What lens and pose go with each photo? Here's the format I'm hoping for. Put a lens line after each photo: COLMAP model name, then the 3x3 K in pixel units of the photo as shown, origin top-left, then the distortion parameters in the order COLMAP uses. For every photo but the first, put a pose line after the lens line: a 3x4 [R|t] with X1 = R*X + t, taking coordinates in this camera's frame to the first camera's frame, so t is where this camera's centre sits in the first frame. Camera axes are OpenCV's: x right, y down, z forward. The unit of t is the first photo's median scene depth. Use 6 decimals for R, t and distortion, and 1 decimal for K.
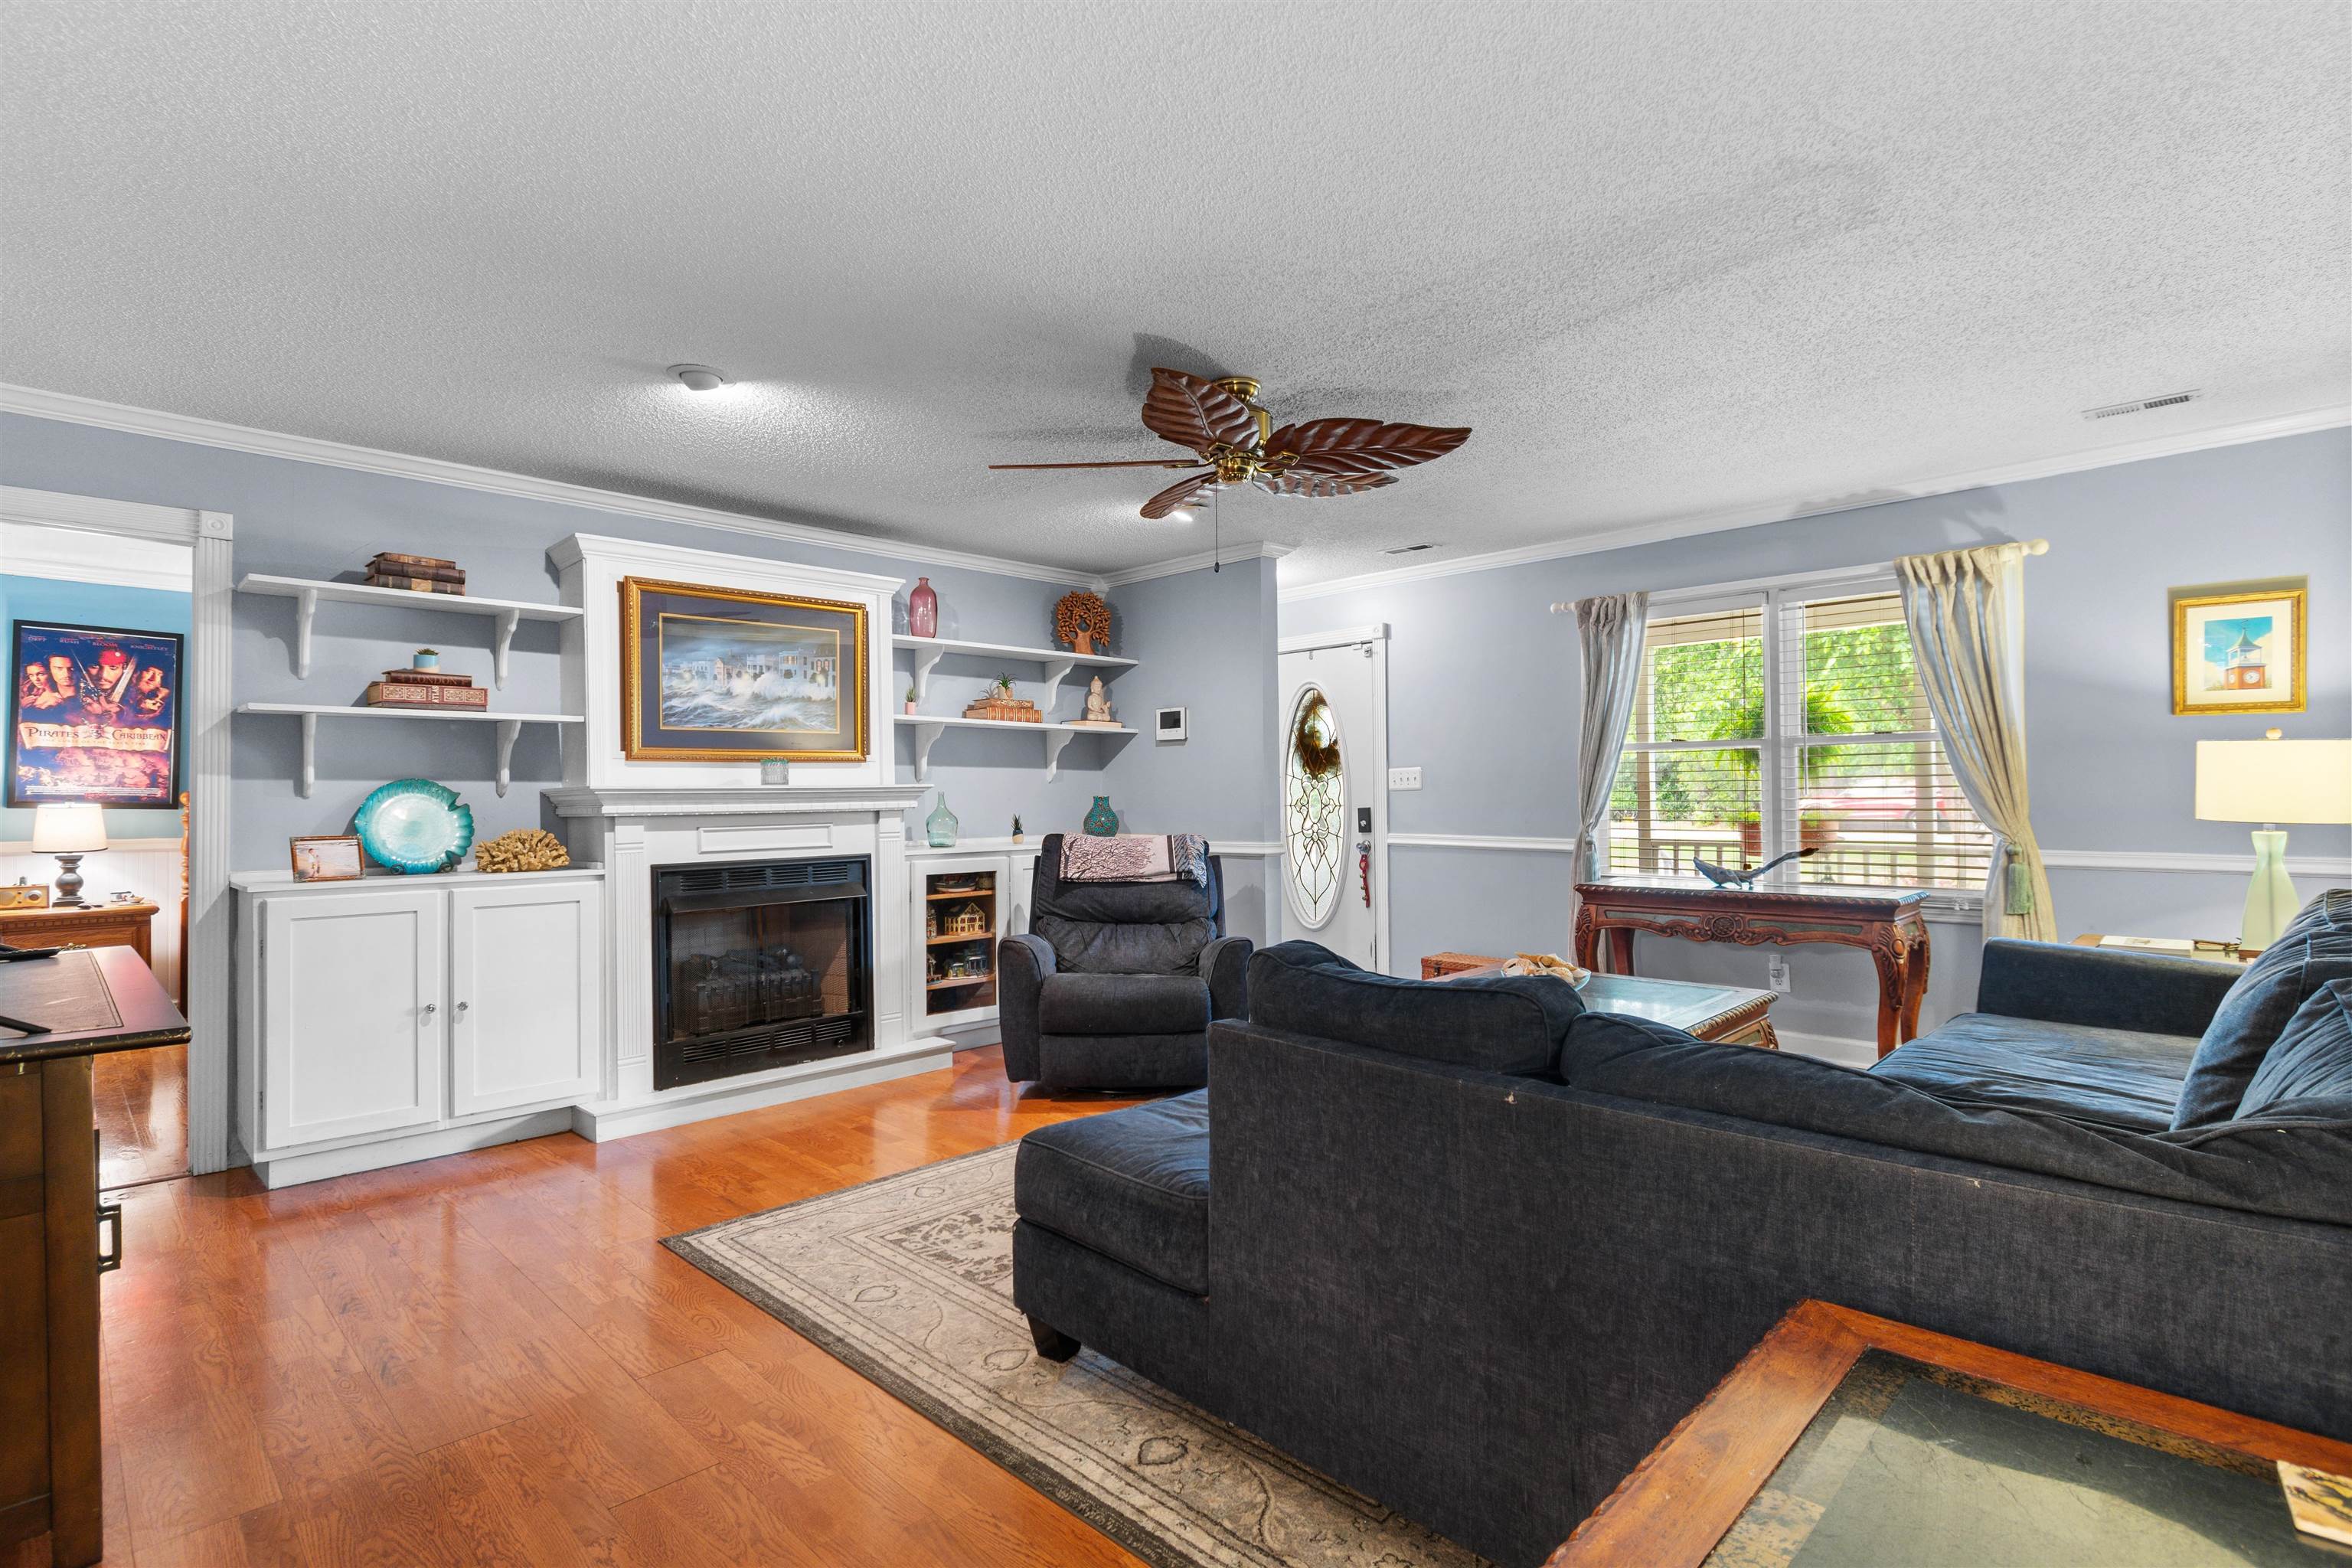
lens RADIAL K [[1127.8, 0, 1161.0], [0, 1127.8, 782.0], [0, 0, 1]] dist [-0.000440, -0.000829]
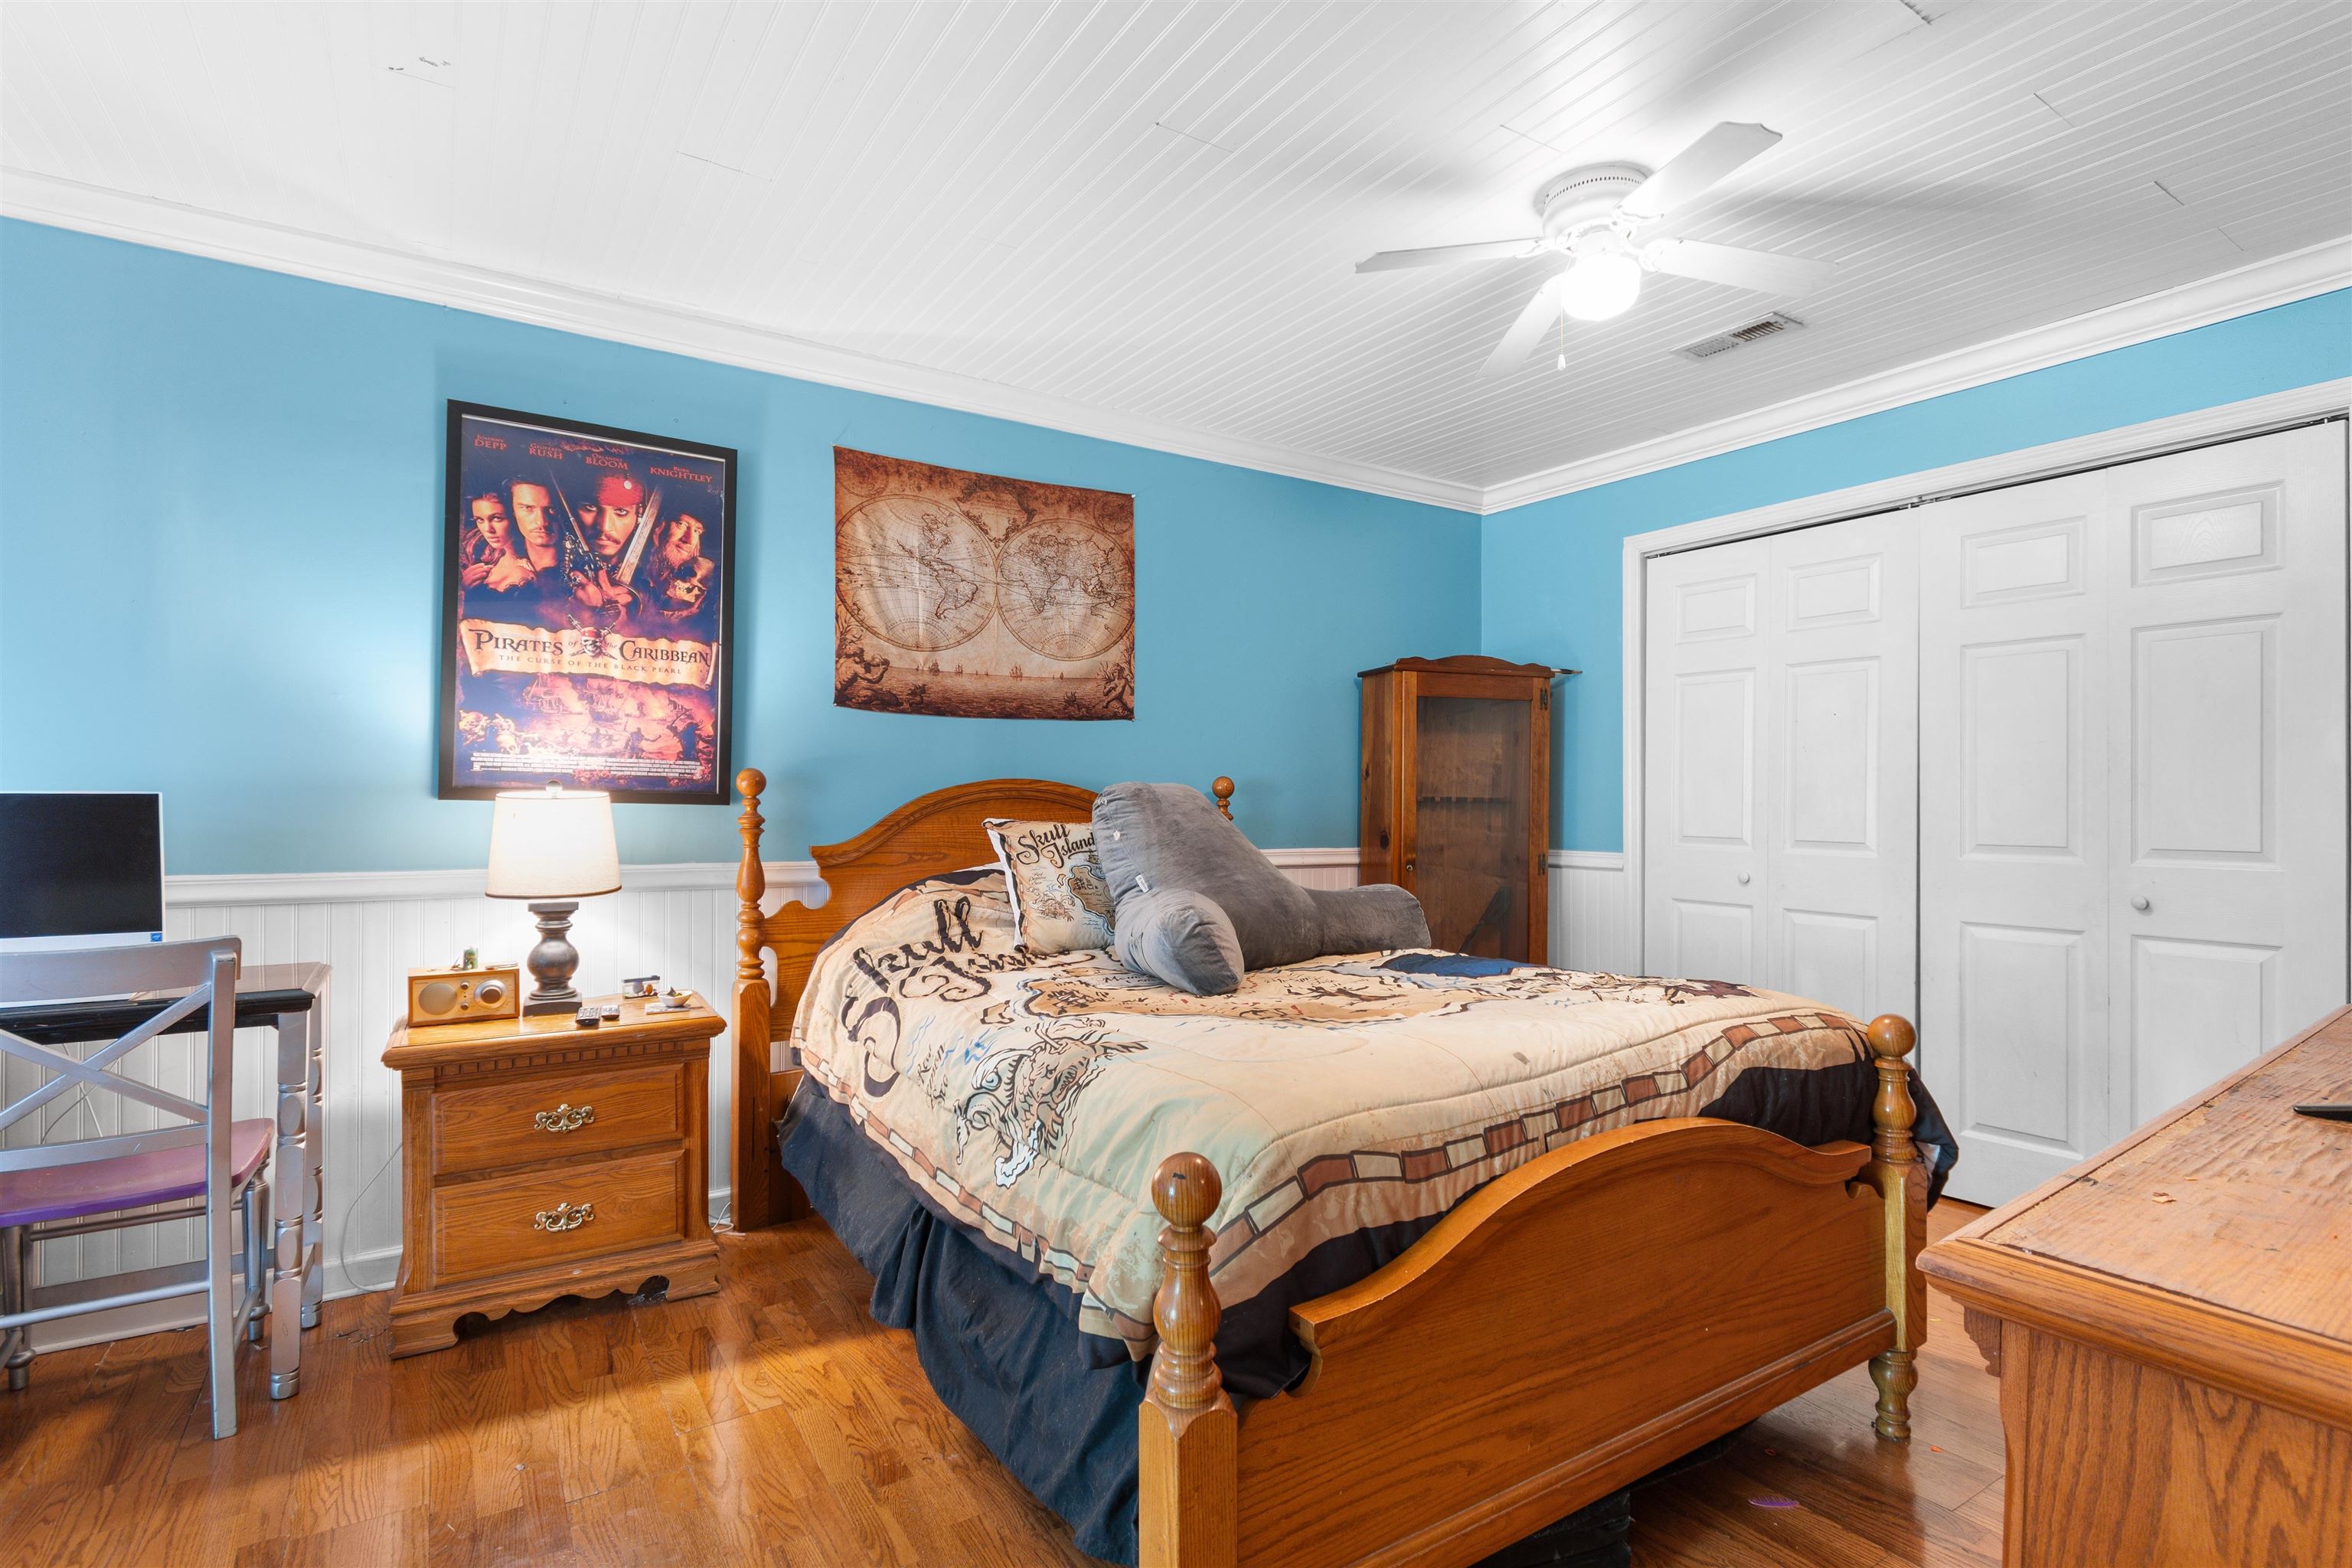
lens RADIAL K [[1127.8, 0, 1187.0], [0, 1127.8, 798.6], [0, 0, 1]] dist [-0.000440, -0.000829]
pose [[0.978691, 0.000875, -0.205338, -0.580638], [0.000816, 0.999966, 0.008154, 0.017900], [0.205338, -0.008148, 0.978657, 0.563253]]
